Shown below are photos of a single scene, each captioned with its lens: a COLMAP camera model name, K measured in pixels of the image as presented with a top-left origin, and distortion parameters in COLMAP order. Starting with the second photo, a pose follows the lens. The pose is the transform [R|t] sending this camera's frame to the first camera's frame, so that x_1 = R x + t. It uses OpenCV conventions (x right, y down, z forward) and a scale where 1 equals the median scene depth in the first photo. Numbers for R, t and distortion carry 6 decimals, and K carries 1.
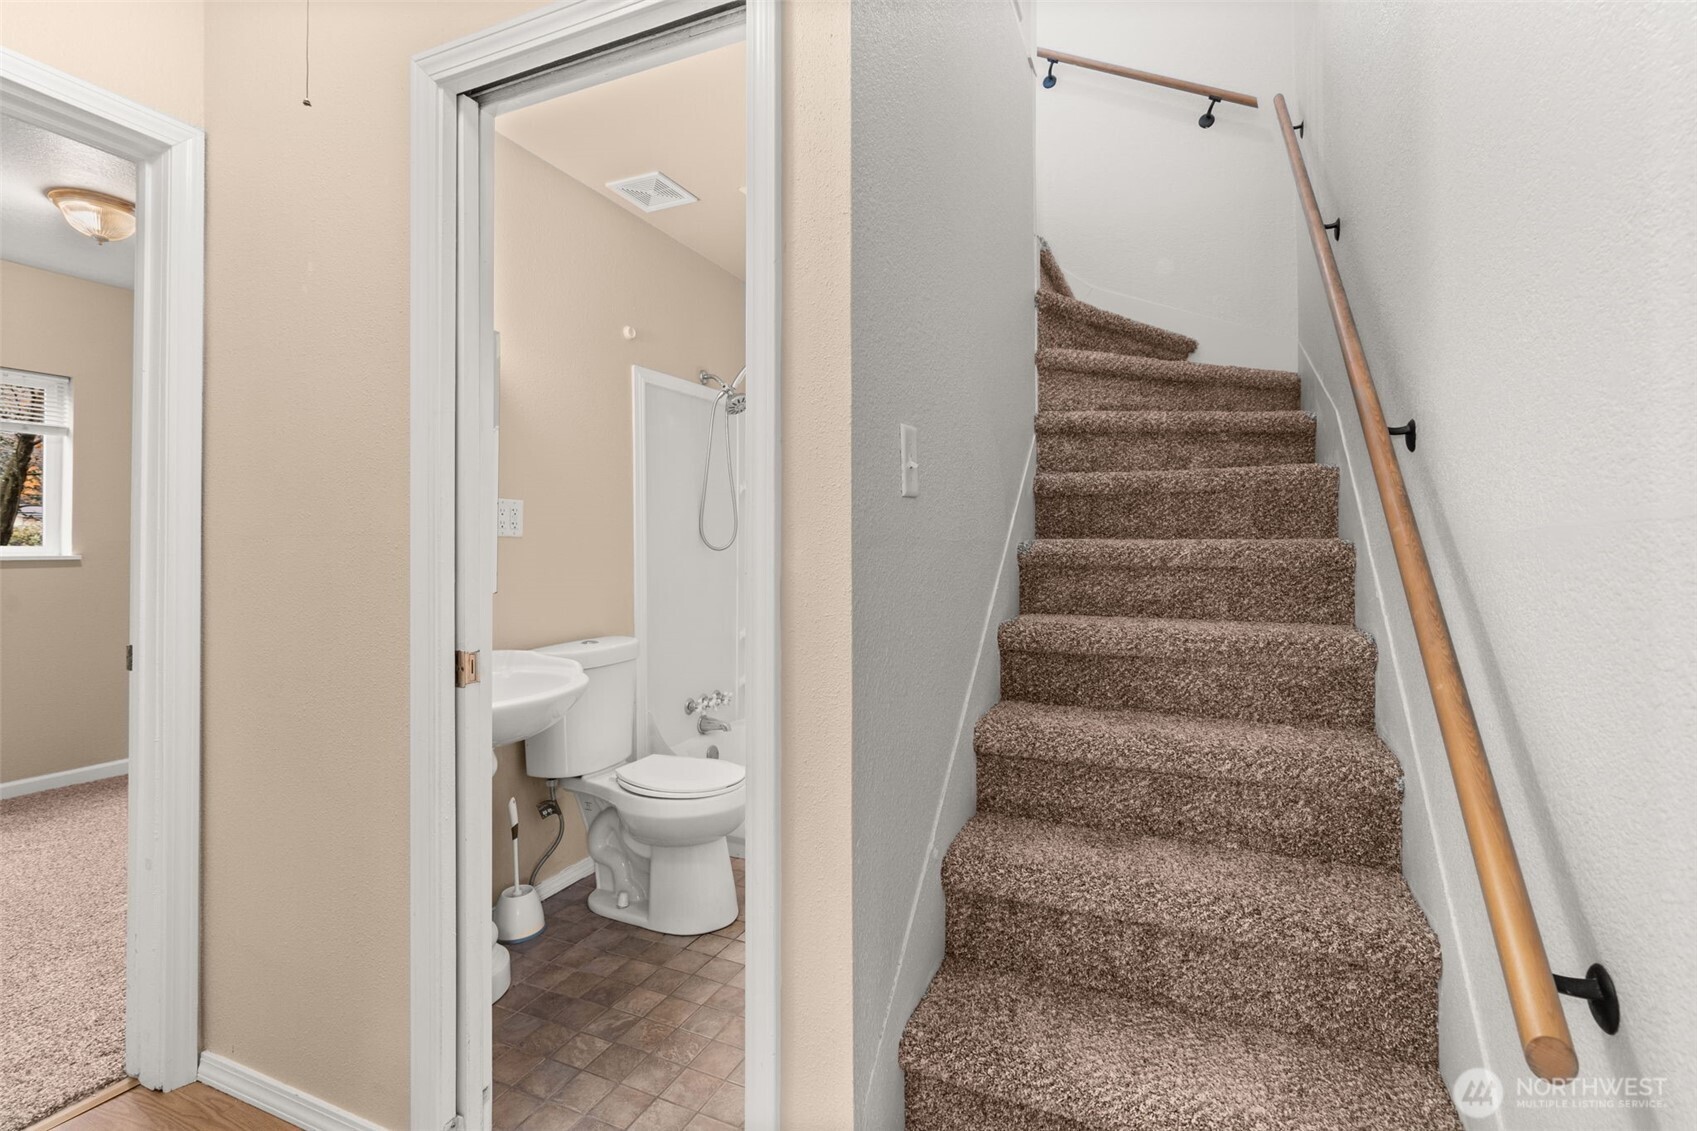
lens RADIAL K [[771.7, 0, 848.7], [0, 771.7, 553.4], [0, 0, 1]] dist [-0.011970, 0.004015]
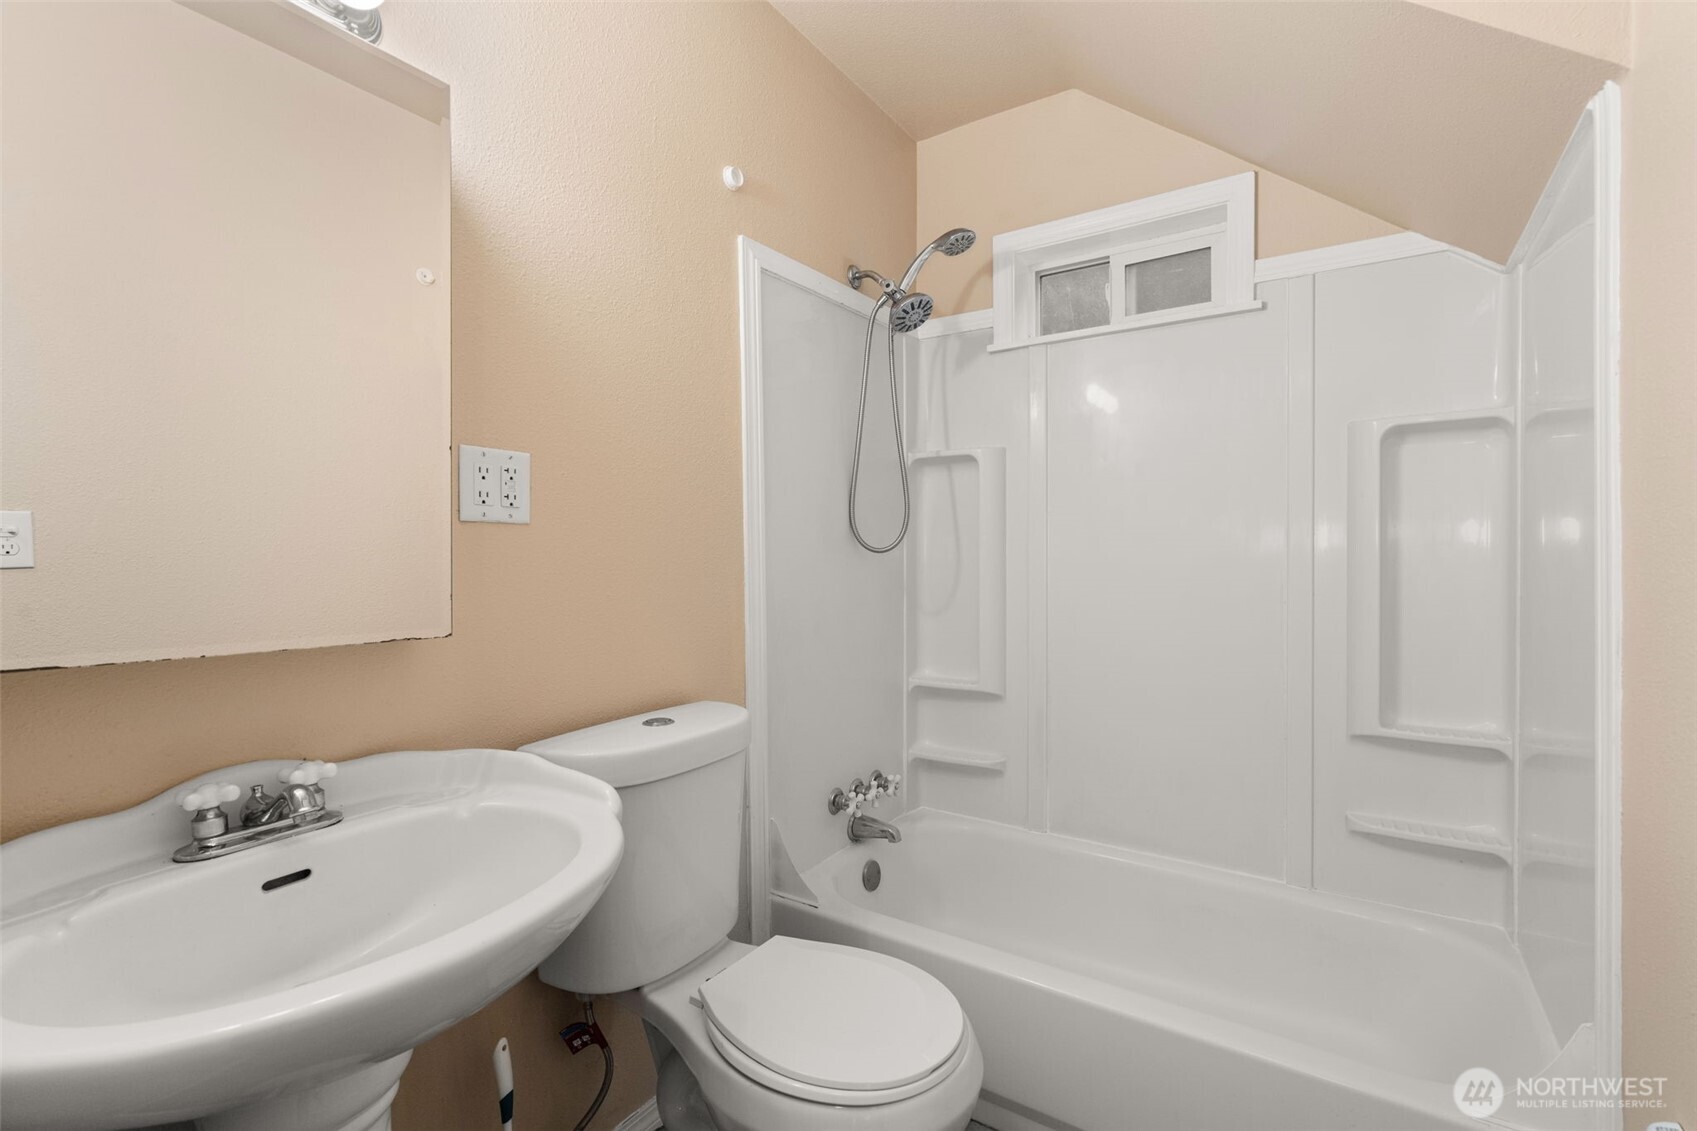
lens RADIAL K [[771.7, 0, 847.4], [0, 771.7, 572.9], [0, 0, 1]] dist [-0.011970, 0.004015]
pose [[0.985831, -0.003984, -0.167697, -0.090812], [0.006084, 0.999909, 0.012011, 0.005522], [0.167633, -0.012862, 0.985765, 0.384839]]
